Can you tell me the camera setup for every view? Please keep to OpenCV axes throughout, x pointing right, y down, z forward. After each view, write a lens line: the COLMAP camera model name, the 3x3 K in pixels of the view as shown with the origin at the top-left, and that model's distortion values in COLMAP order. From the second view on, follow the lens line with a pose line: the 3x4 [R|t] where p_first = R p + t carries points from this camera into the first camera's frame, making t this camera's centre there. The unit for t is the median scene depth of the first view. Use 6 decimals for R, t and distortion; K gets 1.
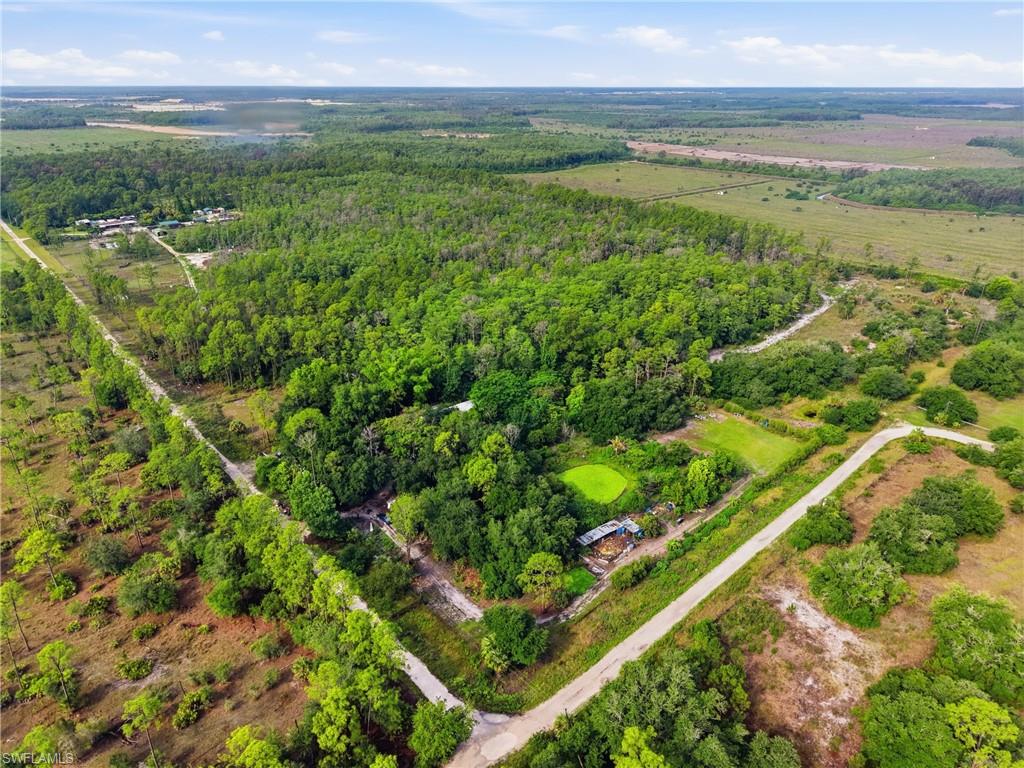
lens RADIAL K [[669.2, 0, 512.0], [0, 669.2, 384.0], [0, 0, 1]] dist [0.029409, -0.000713]
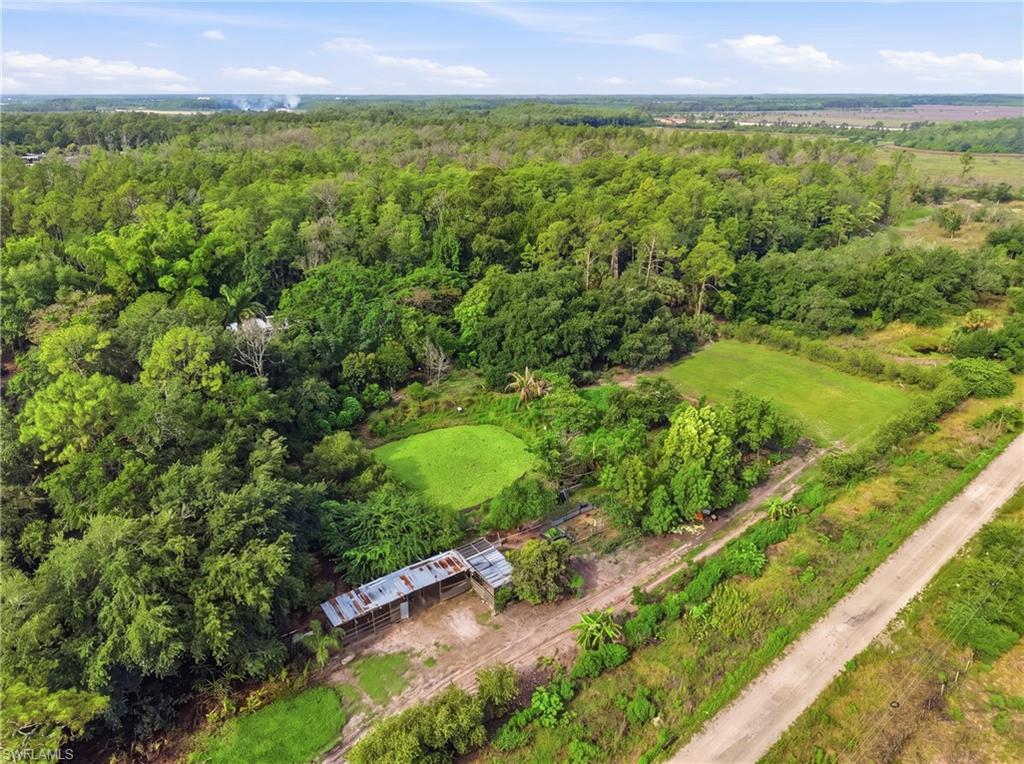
lens RADIAL K [[735.0, 0, 512.0], [0, 735.0, 382.0], [0, 0, 1]] dist [0.027869, -0.003218]
pose [[0.999656, 0.021920, -0.014421, 0.158381], [-0.021960, 0.999756, -0.002576, 0.093100], [0.014361, 0.002891, 0.999893, 0.498691]]
